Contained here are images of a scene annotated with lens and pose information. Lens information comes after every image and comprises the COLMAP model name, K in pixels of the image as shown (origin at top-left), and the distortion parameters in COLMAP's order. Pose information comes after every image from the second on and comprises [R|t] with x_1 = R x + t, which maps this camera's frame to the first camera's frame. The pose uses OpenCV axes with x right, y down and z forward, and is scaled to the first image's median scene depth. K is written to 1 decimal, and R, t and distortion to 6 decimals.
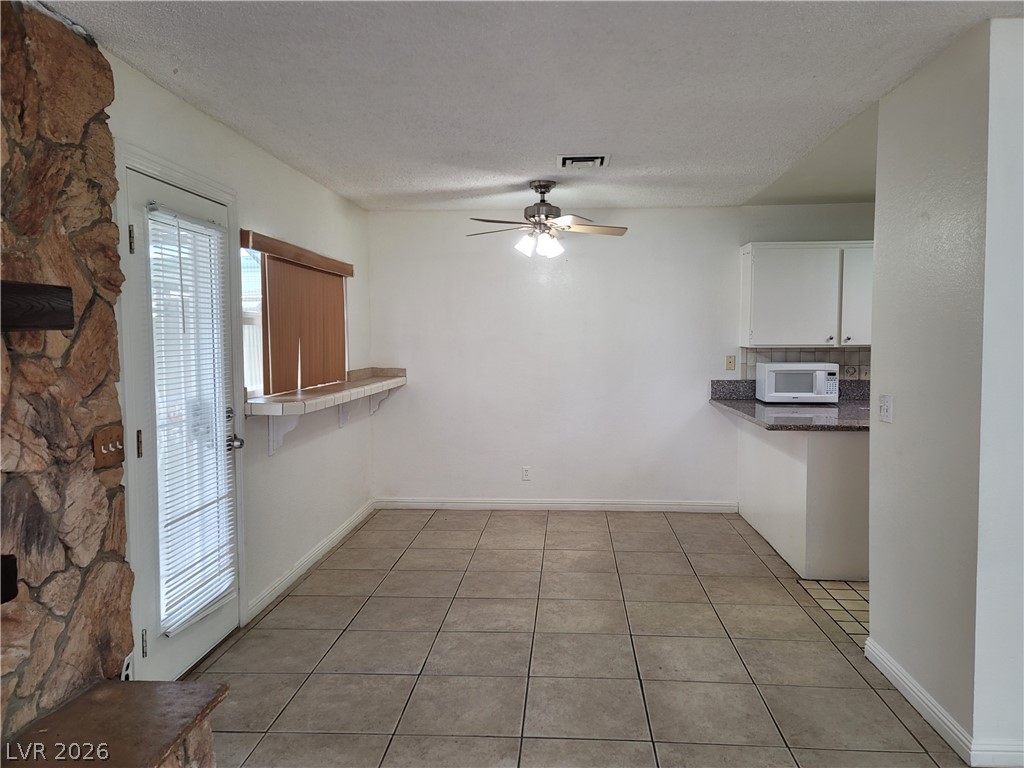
lens RADIAL K [[745.8, 0, 525.7], [0, 745.8, 381.0], [0, 0, 1]] dist [0.052739, -0.006328]
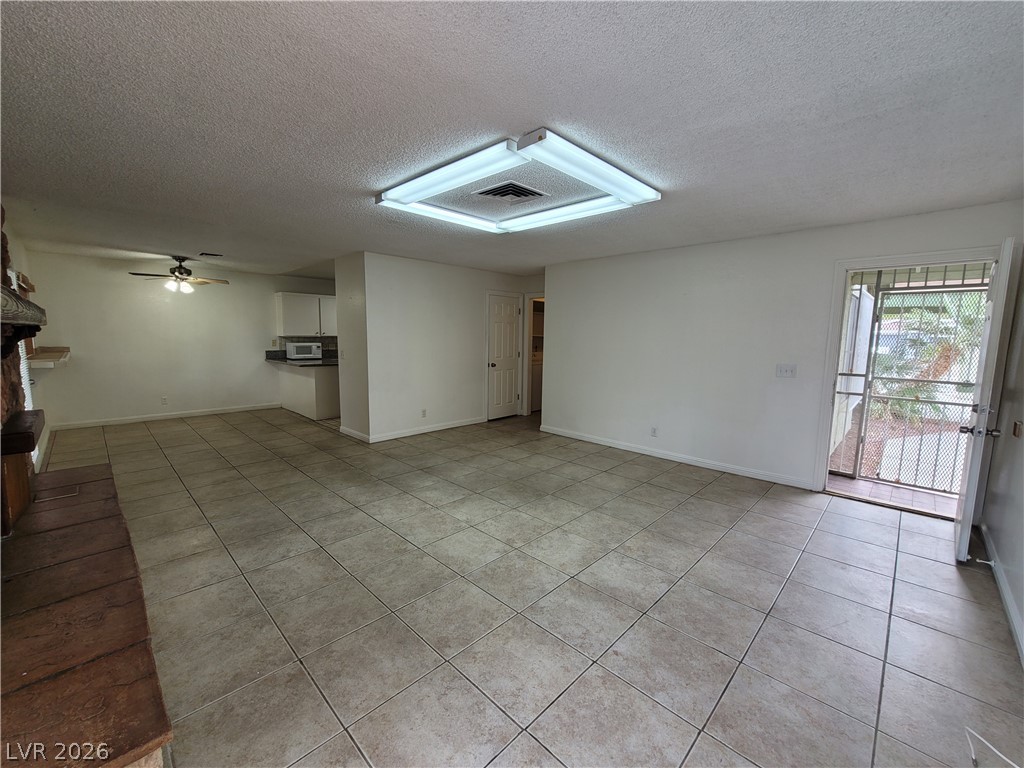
lens RADIAL K [[420.3, 0, 509.3], [0, 420.3, 383.7], [0, 0, 1]] dist [-0.007985, 0.003002]
pose [[0.659876, -0.075124, 0.747610, -0.386970], [0.027605, 0.996741, 0.075793, 0.039882], [-0.750867, -0.029376, 0.659800, -0.694335]]
